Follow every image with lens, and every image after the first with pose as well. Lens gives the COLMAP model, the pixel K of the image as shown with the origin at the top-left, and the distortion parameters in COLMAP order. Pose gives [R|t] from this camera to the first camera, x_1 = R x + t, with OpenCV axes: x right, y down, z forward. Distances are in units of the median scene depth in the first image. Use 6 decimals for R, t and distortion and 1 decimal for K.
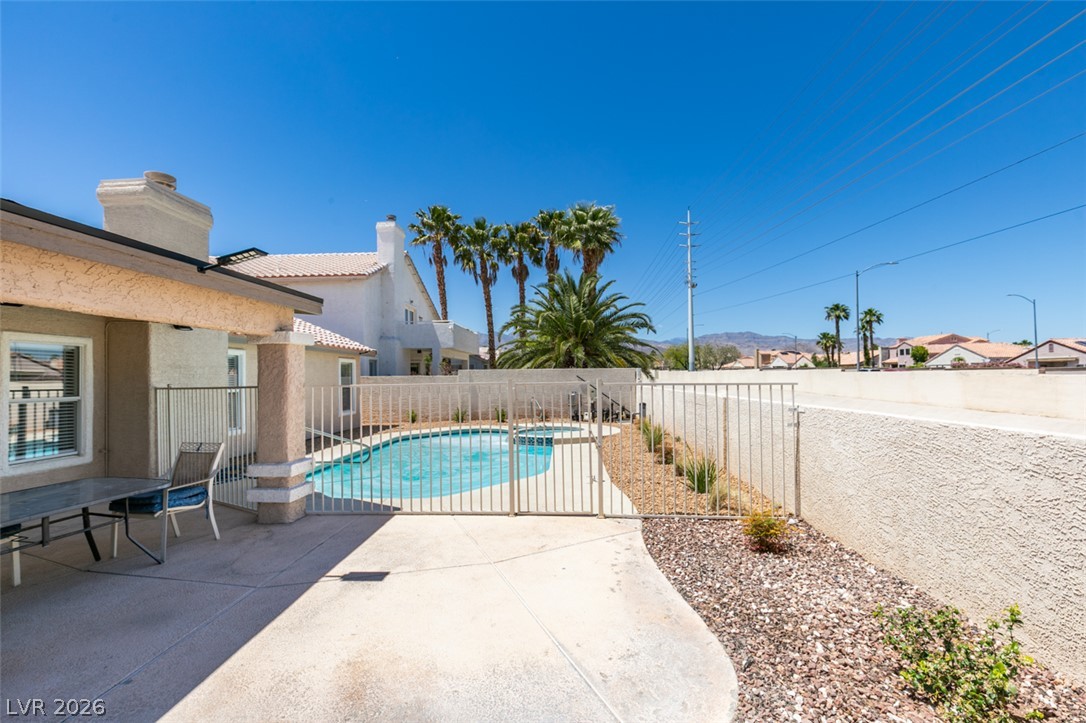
lens RADIAL K [[478.7, 0, 538.7], [0, 478.7, 366.3], [0, 0, 1]] dist [0.006785, -0.000497]
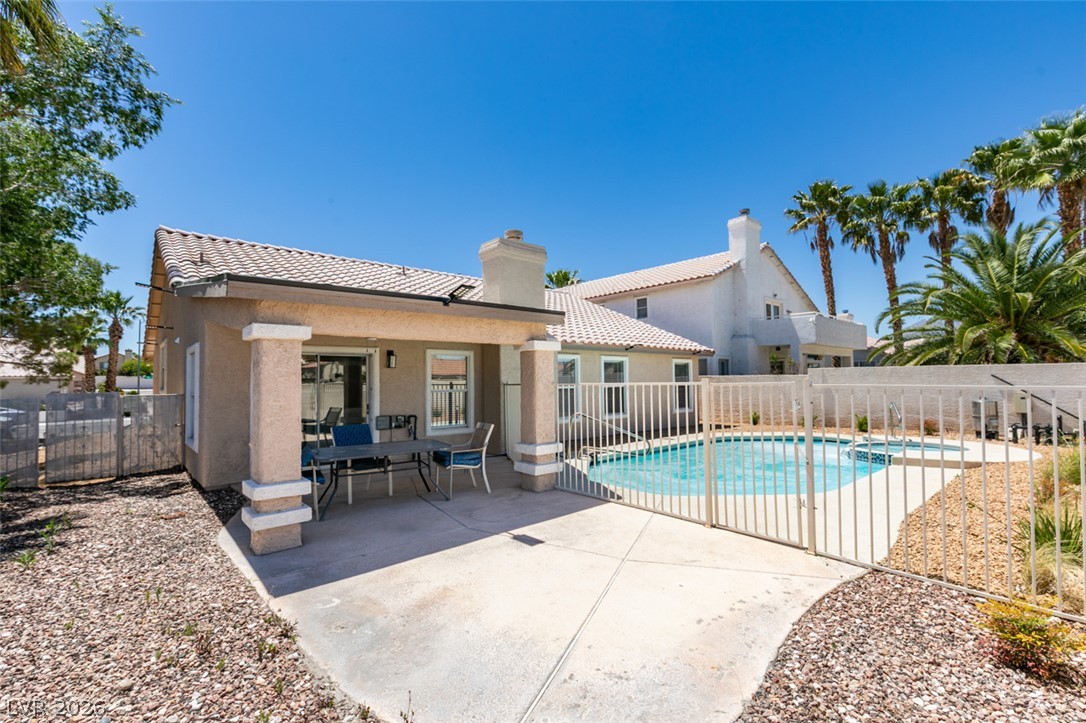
lens RADIAL K [[478.7, 0, 545.5], [0, 478.7, 365.2], [0, 0, 1]] dist [0.006785, -0.000497]
pose [[0.704589, -0.015623, -0.709444, 0.260935], [0.015398, 0.999859, -0.006726, 0.000972], [0.709449, -0.006184, 0.704730, 0.084379]]
